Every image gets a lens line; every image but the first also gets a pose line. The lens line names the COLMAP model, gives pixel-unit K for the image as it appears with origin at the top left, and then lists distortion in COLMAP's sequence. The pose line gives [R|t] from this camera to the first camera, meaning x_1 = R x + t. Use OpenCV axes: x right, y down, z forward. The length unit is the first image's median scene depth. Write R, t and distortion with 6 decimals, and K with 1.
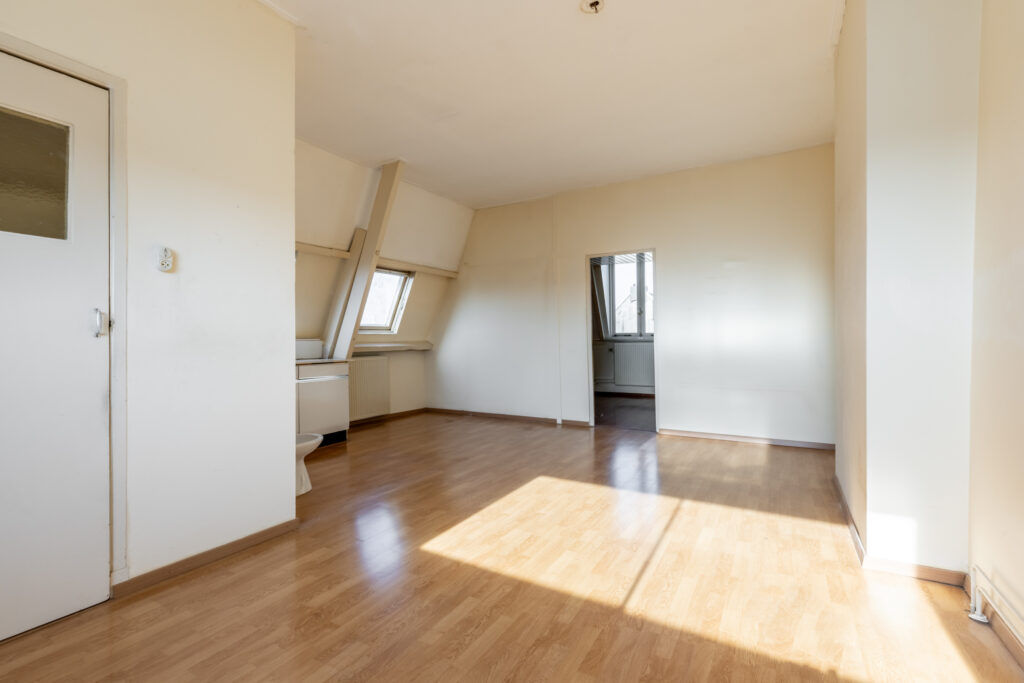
lens RADIAL K [[465.9, 0, 511.4], [0, 465.9, 338.2], [0, 0, 1]] dist [0.011804, 0.000760]
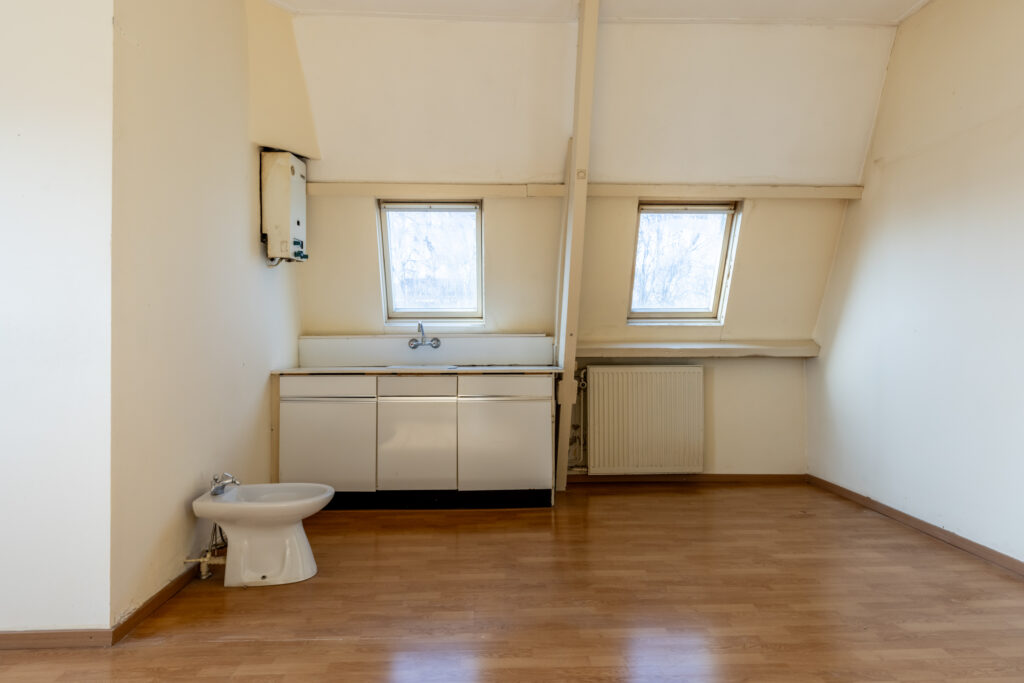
lens RADIAL K [[622.7, 0, 512.0], [0, 622.7, 340.6], [0, 0, 1]] dist [-0.006299, -0.001972]
pose [[0.522169, 0.017320, -0.852666, 0.228460], [-0.002300, 0.999819, 0.018900, -0.004328], [0.852839, -0.007908, 0.522114, 0.430706]]
